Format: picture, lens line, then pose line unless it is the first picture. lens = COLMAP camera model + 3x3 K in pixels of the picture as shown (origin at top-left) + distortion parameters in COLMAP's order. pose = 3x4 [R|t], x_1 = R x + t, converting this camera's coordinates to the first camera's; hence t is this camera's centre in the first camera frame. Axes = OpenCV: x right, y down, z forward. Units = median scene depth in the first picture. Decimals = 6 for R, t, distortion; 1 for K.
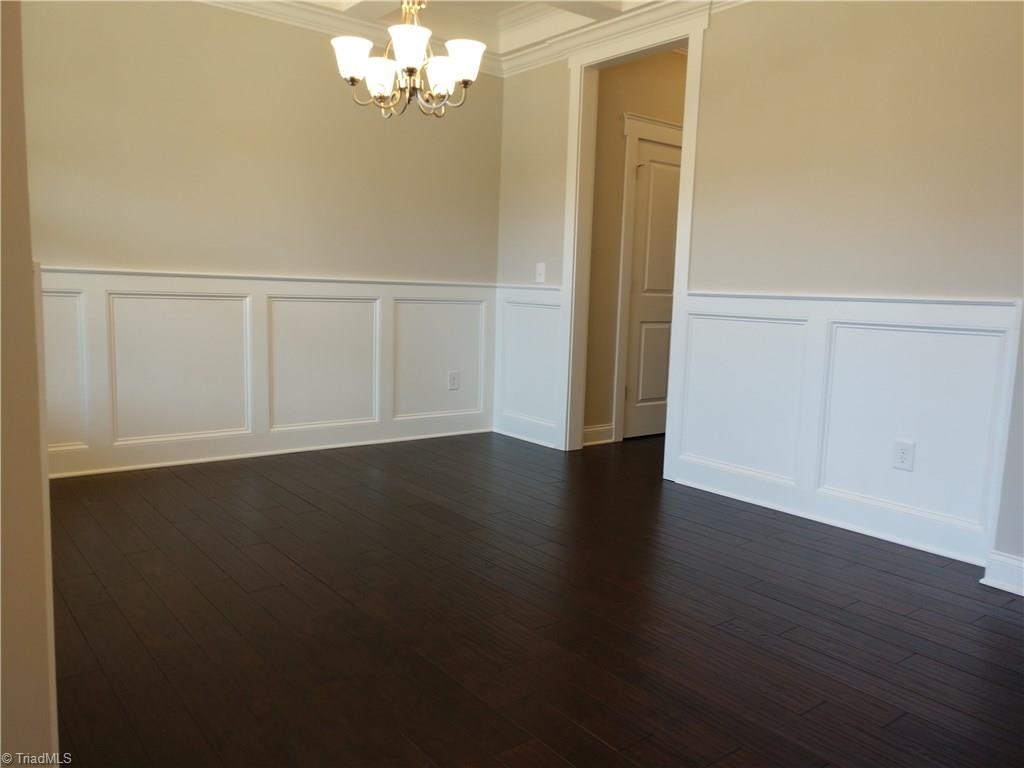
lens RADIAL K [[802.2, 0, 512.0], [0, 802.2, 384.0], [0, 0, 1]] dist [0.004374, 0.103183]
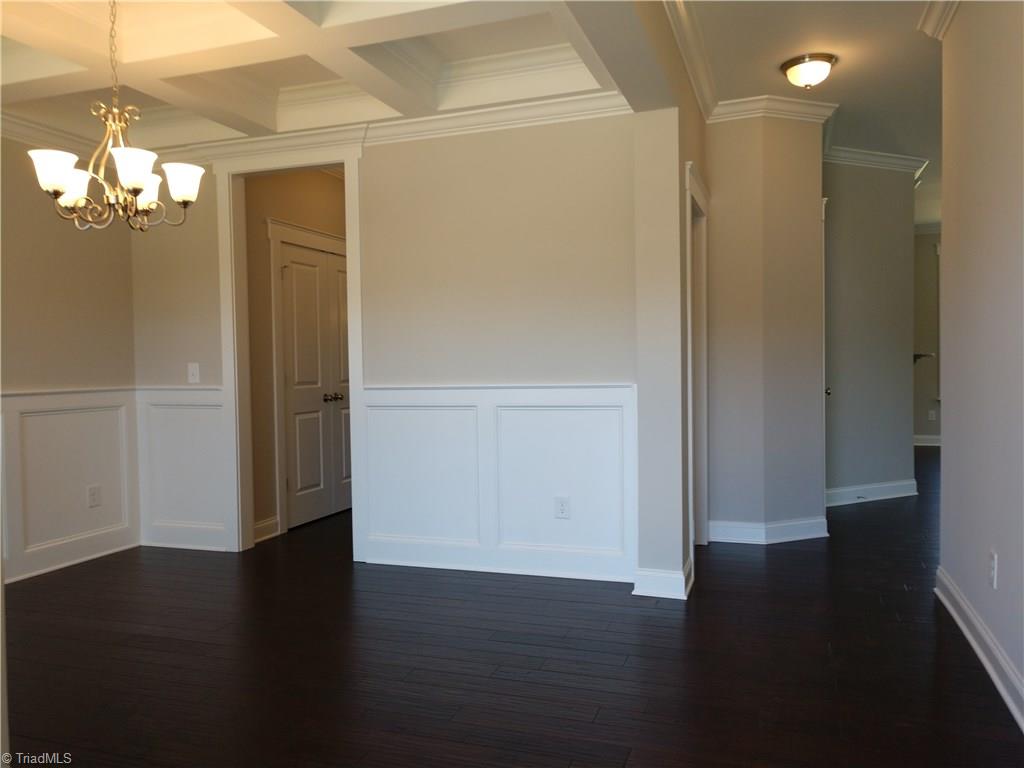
lens RADIAL K [[802.2, 0, 512.0], [0, 802.2, 384.0], [0, 0, 1]] dist [0.004374, 0.103183]
pose [[0.847772, -0.064308, 0.526448, -0.155904], [0.111004, 0.992152, -0.057560, -0.026606], [-0.518615, 0.107236, 0.848256, -0.031334]]
